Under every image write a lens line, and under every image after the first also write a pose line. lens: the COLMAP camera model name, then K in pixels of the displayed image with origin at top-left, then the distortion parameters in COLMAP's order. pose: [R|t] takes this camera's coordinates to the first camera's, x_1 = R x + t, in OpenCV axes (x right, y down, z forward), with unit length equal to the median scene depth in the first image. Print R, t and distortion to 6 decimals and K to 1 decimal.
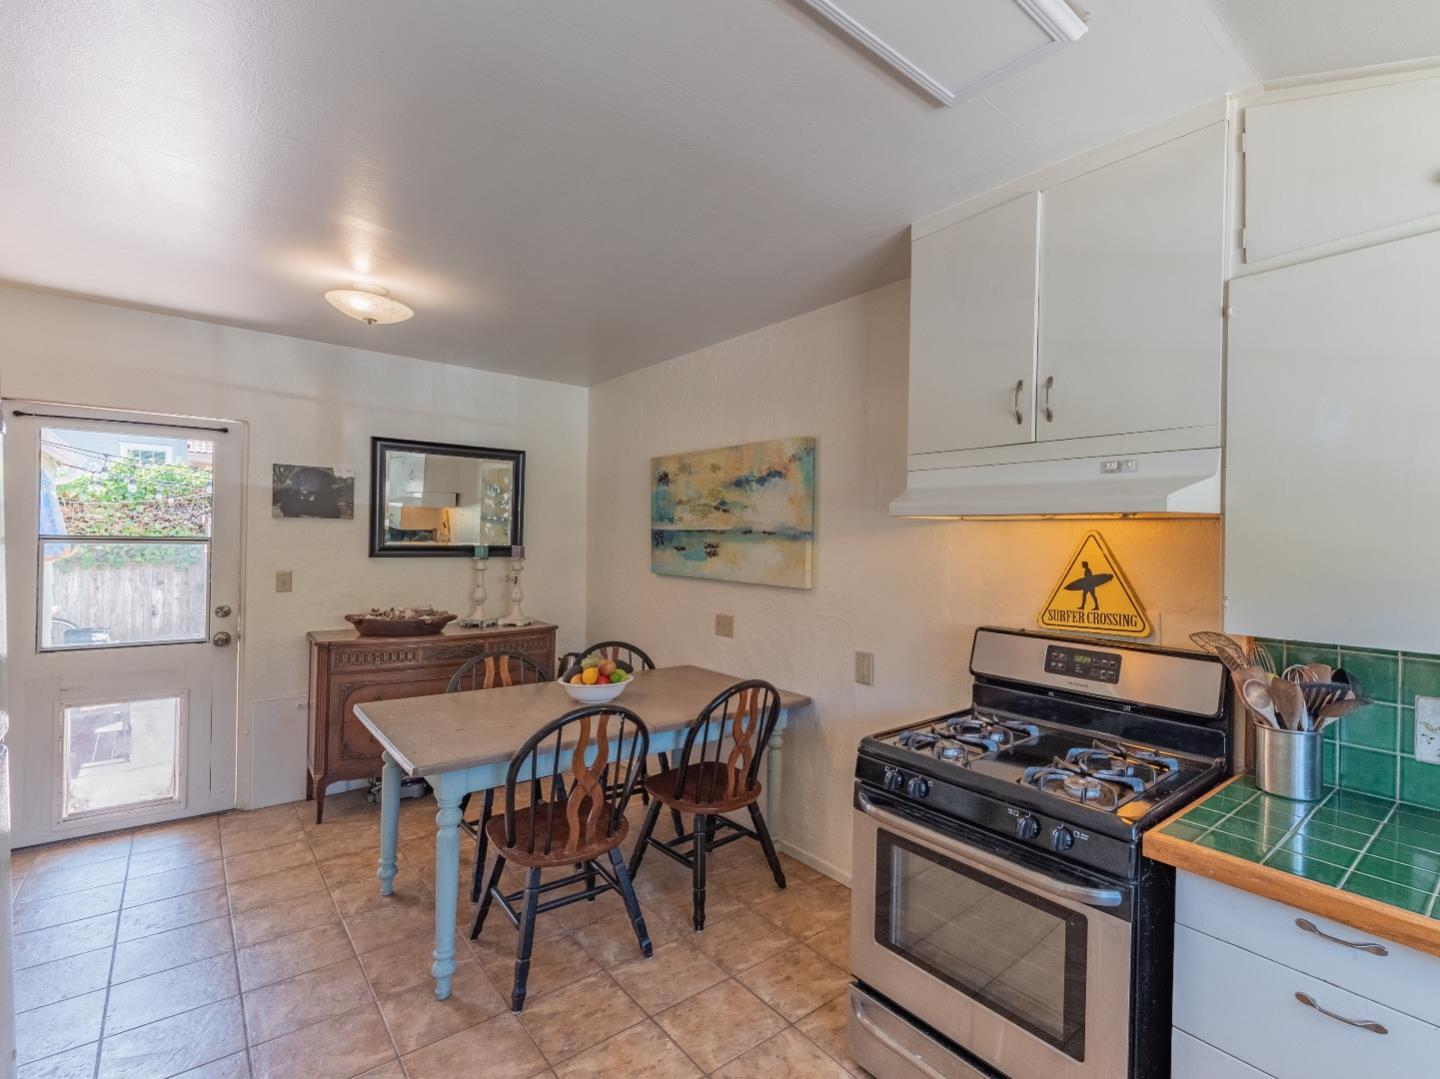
lens RADIAL K [[682.5, 0, 810.6], [0, 682.5, 543.8], [0, 0, 1]] dist [-0.002768, 0.000106]
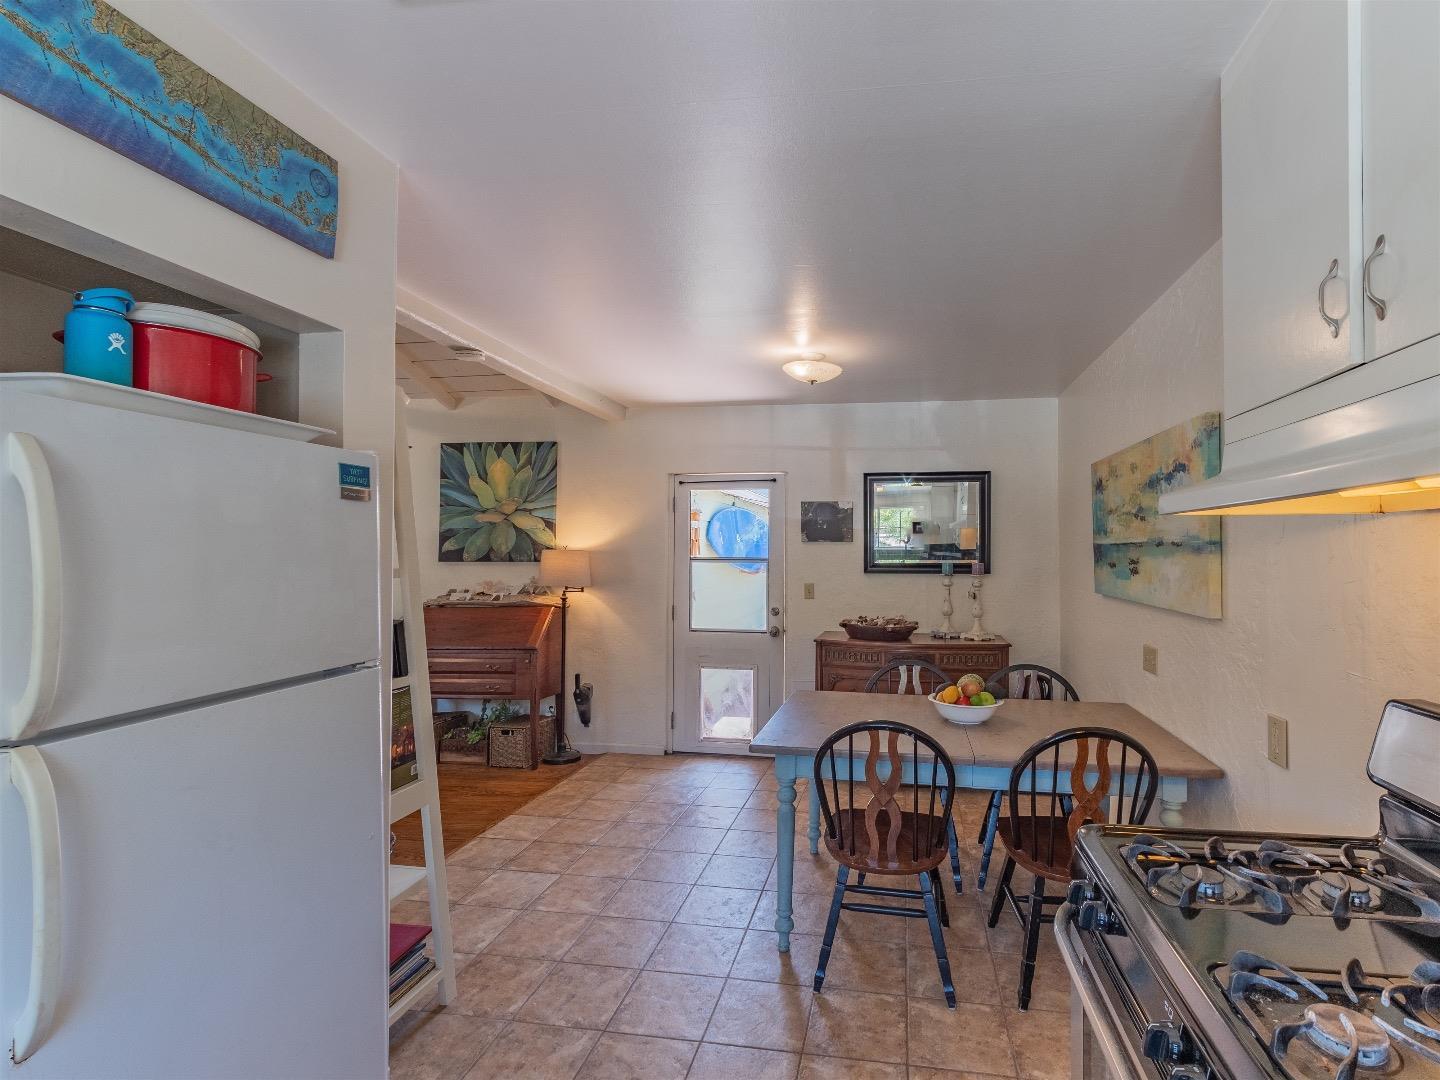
lens RADIAL K [[682.5, 0, 810.6], [0, 682.5, 544.3], [0, 0, 1]] dist [-0.002768, 0.000106]
pose [[0.638303, -0.025567, -0.769361, 0.249659], [0.005208, 0.999569, -0.028896, 0.003836], [0.769768, 0.014437, 0.638161, 0.173660]]
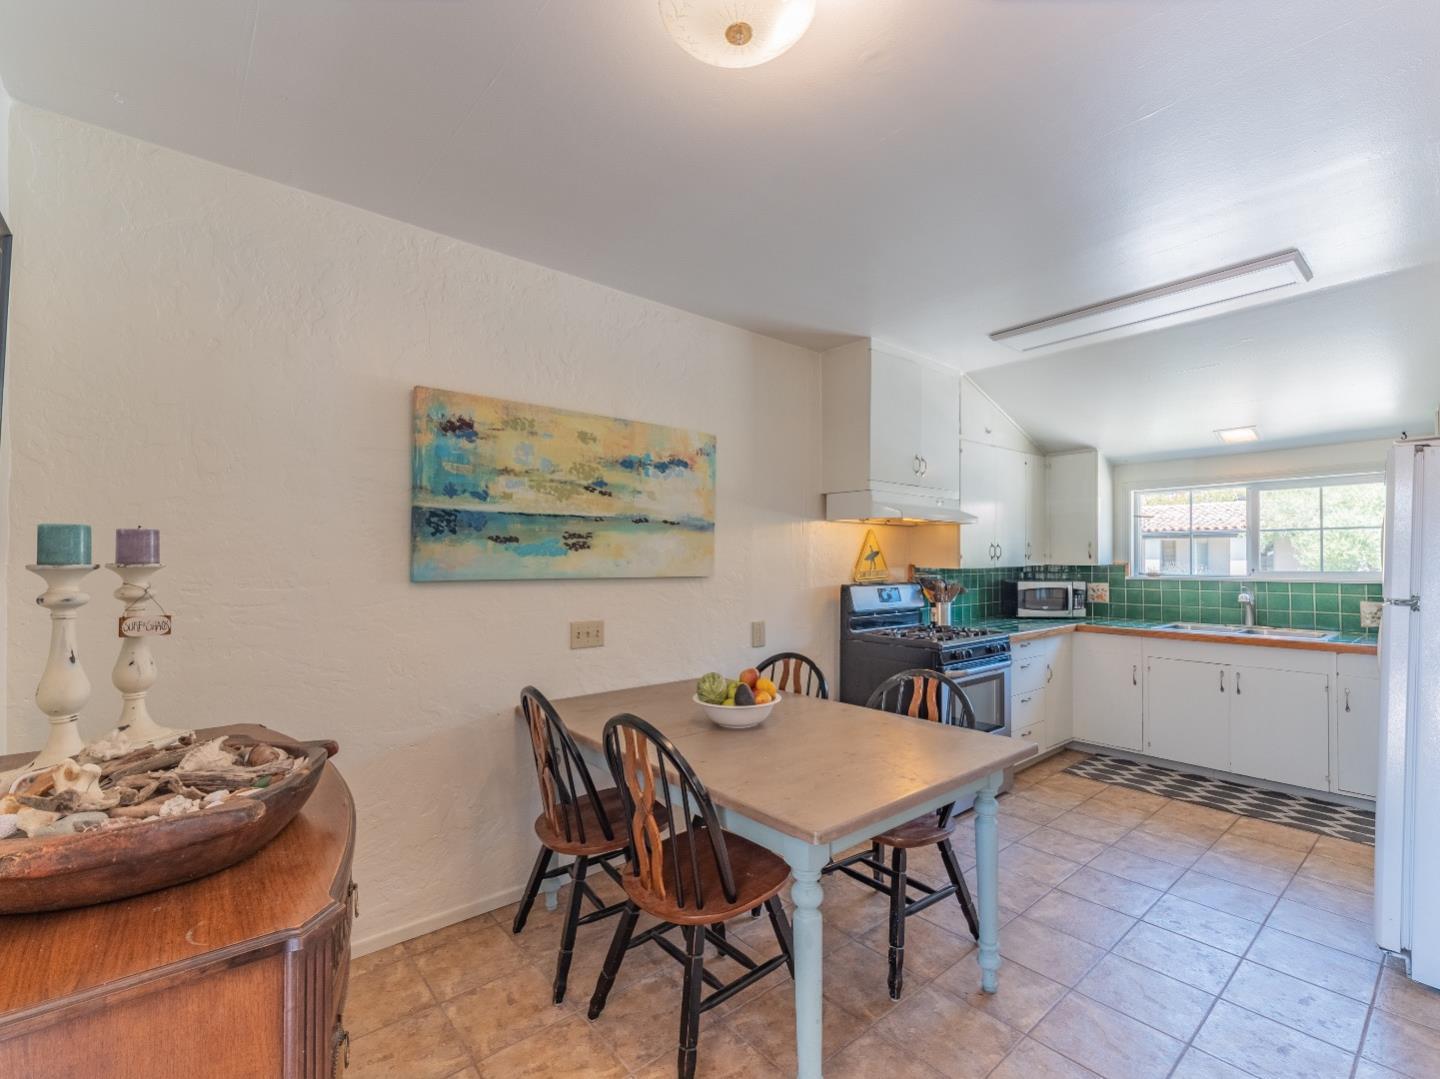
lens RADIAL K [[659.6, 0, 710.6], [0, 659.6, 545.7], [0, 0, 1]] dist [0.005280, 0.000035]
pose [[0.036724, 0.001242, 0.999325, -0.916898], [0.006638, 0.999977, -0.001487, 0.016832], [-0.999303, 0.006688, 0.036715, 0.845457]]
